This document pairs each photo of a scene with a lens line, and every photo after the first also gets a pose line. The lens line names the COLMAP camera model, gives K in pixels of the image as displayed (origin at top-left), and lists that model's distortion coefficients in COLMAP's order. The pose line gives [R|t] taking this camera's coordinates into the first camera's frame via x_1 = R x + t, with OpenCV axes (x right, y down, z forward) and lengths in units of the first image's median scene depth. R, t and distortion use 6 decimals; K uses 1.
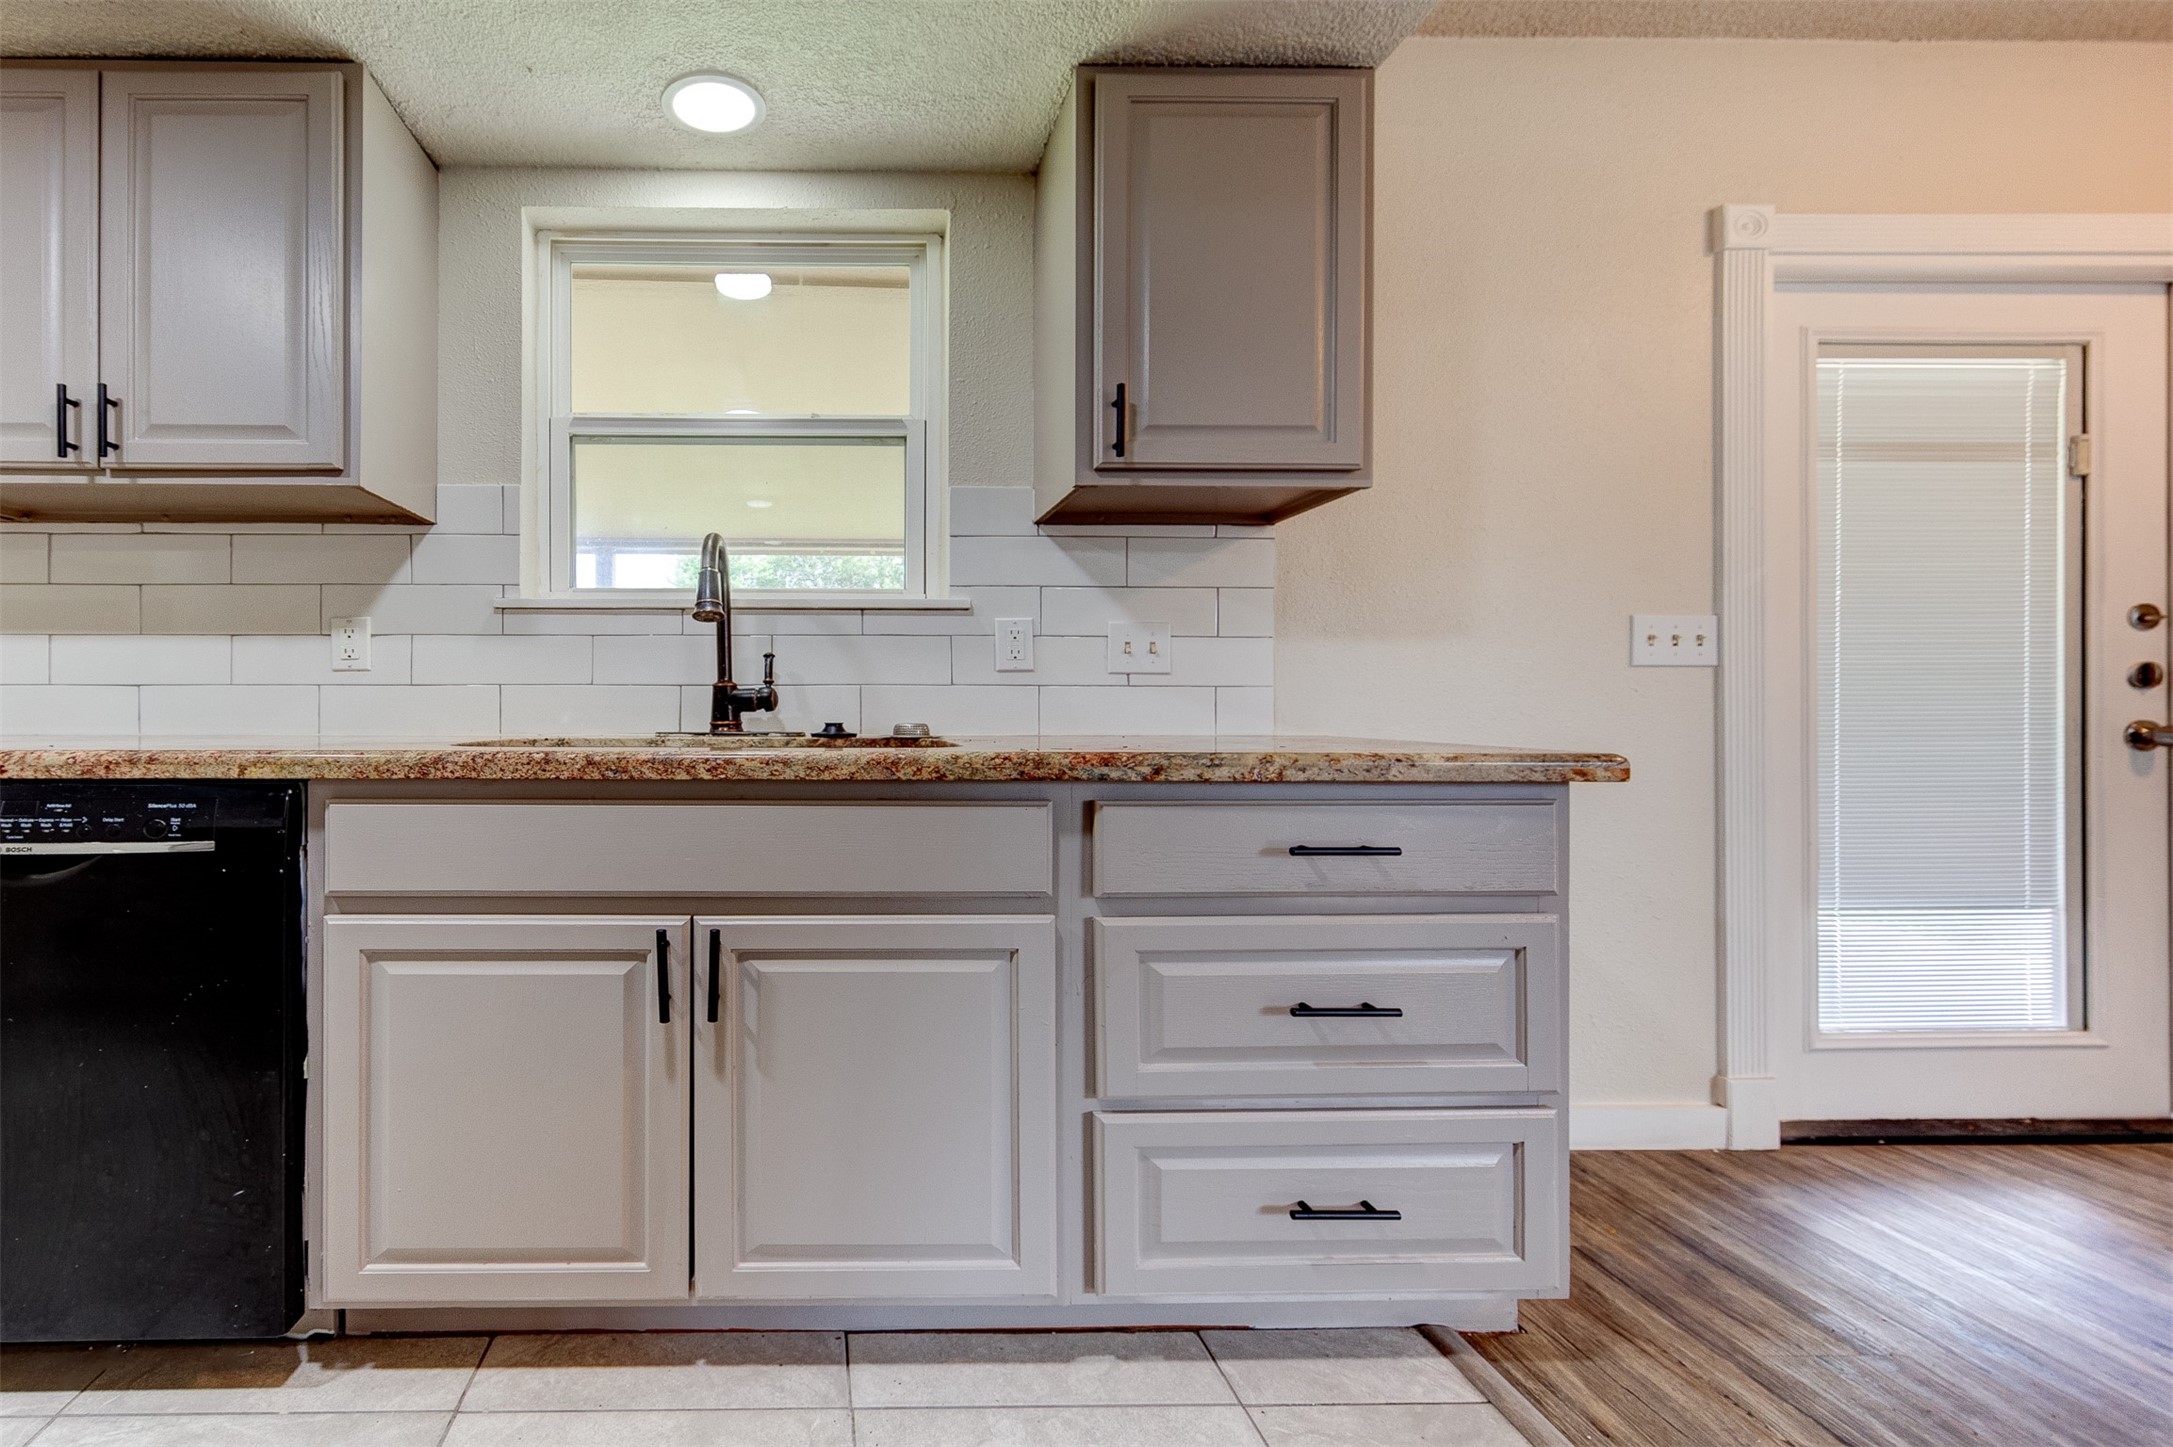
lens RADIAL K [[822.1, 0, 849.9], [0, 822.1, 706.9], [0, 0, 1]] dist [-0.000901, 0.000030]
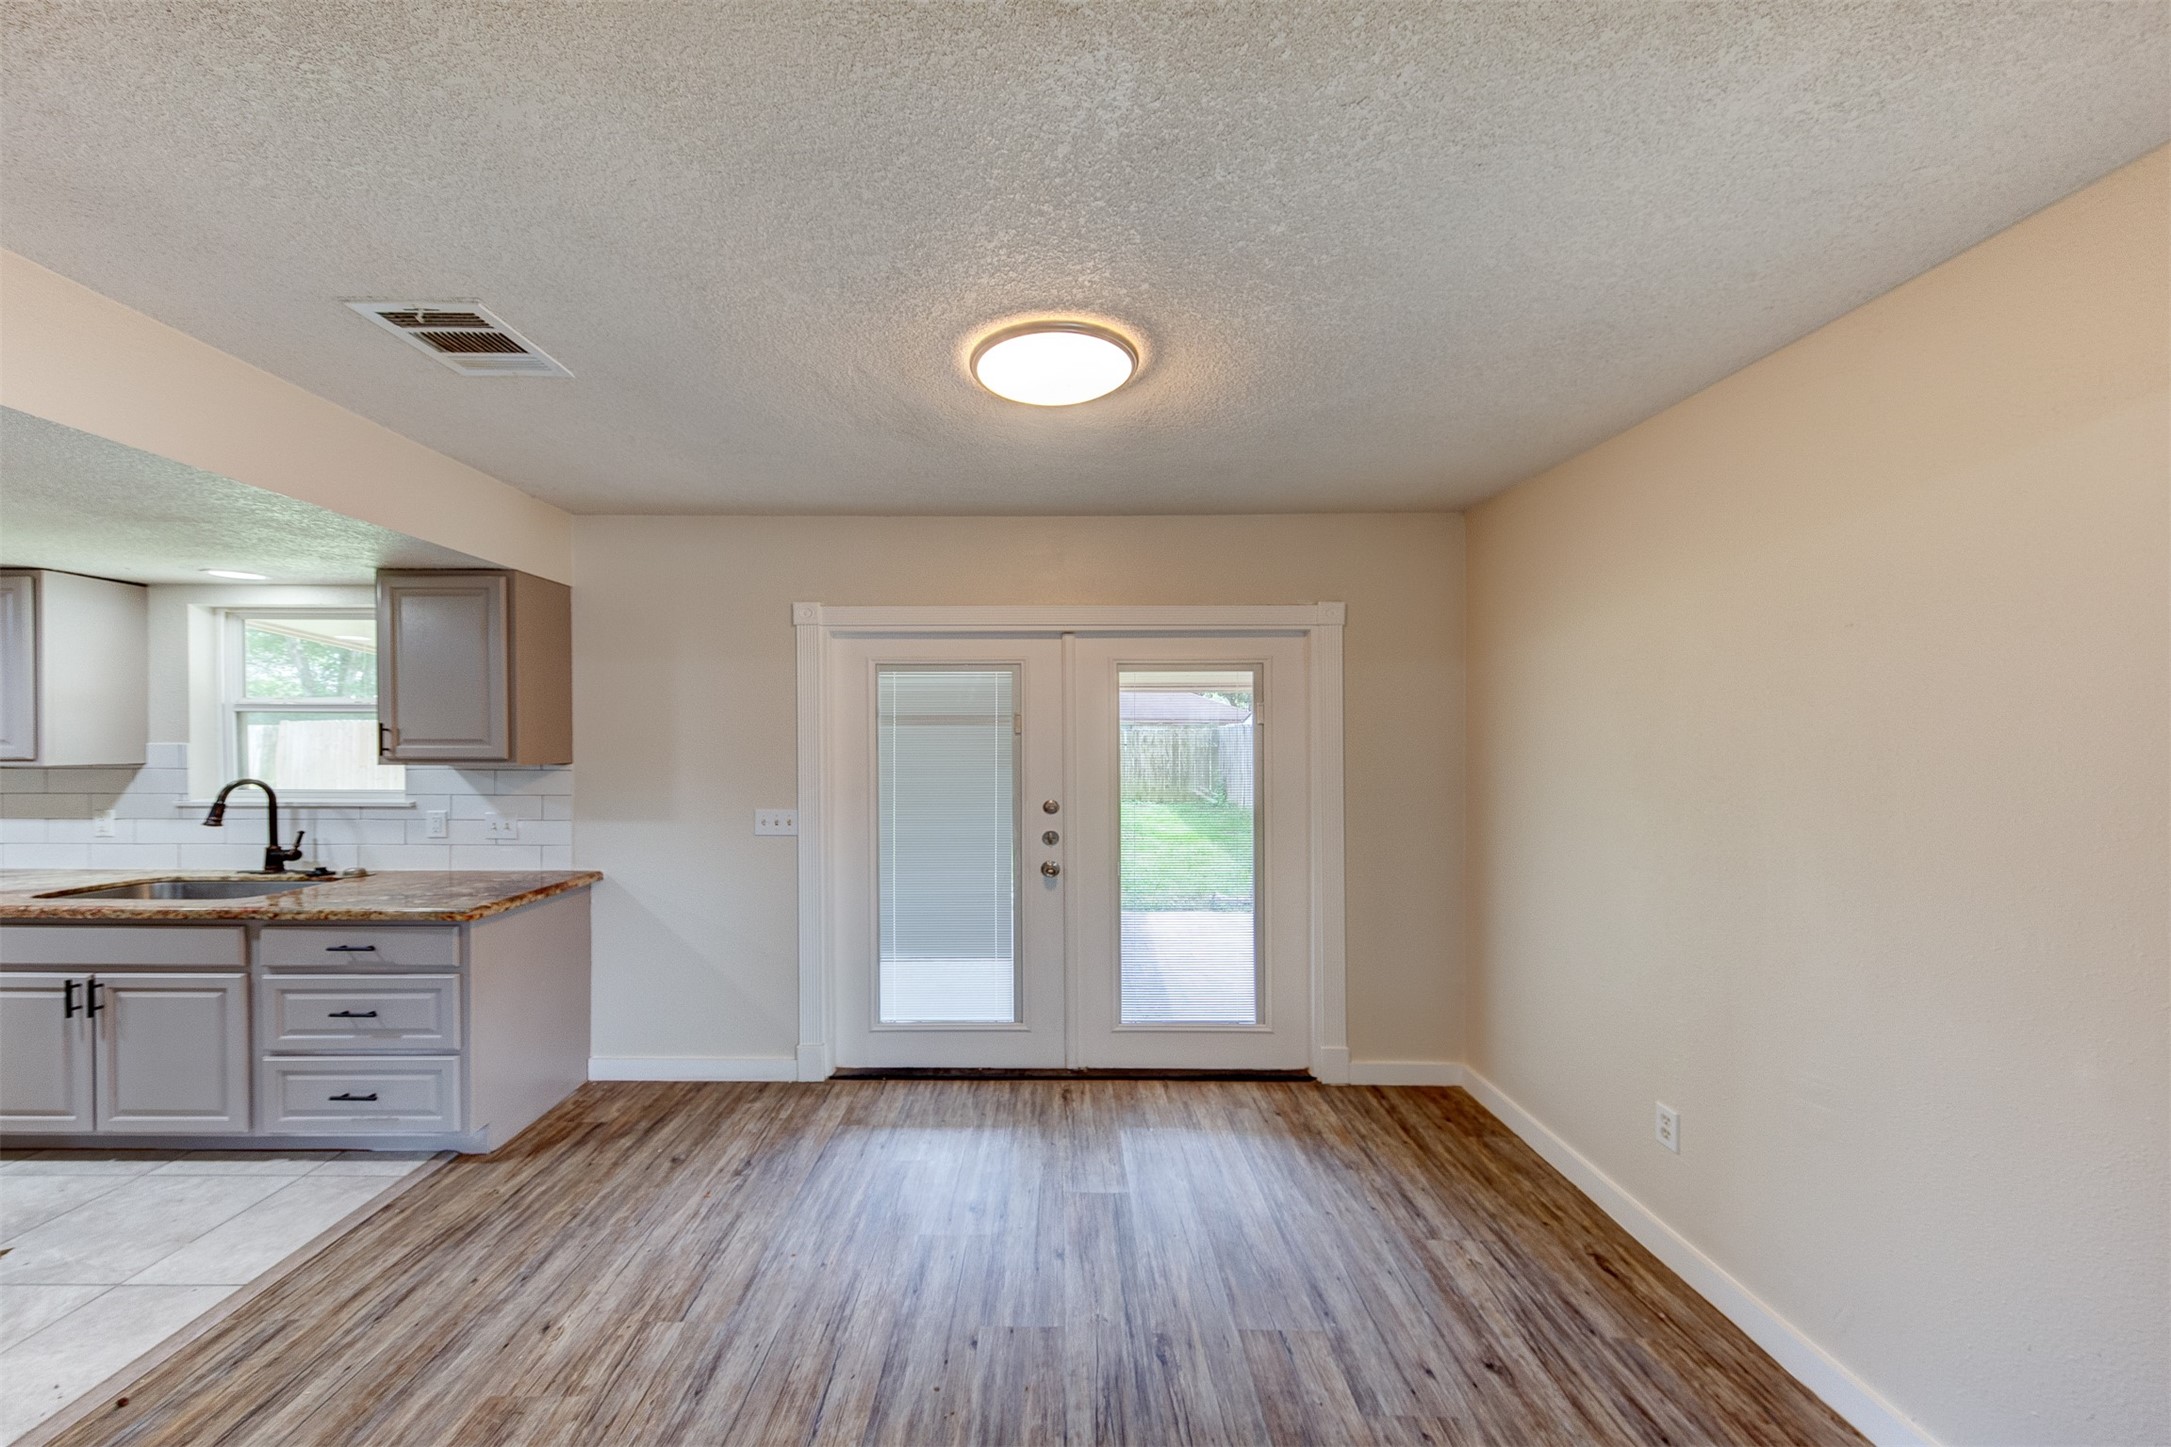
lens RADIAL K [[681.4, 0, 1079.2], [0, 681.4, 742.1], [0, 0, 1]] dist [0.001085, 0.000143]
pose [[0.999908, 0.003700, -0.013060, 1.848963], [-0.003595, 0.999961, 0.008072, -0.305823], [0.013089, -0.008025, 0.999882, -0.652817]]
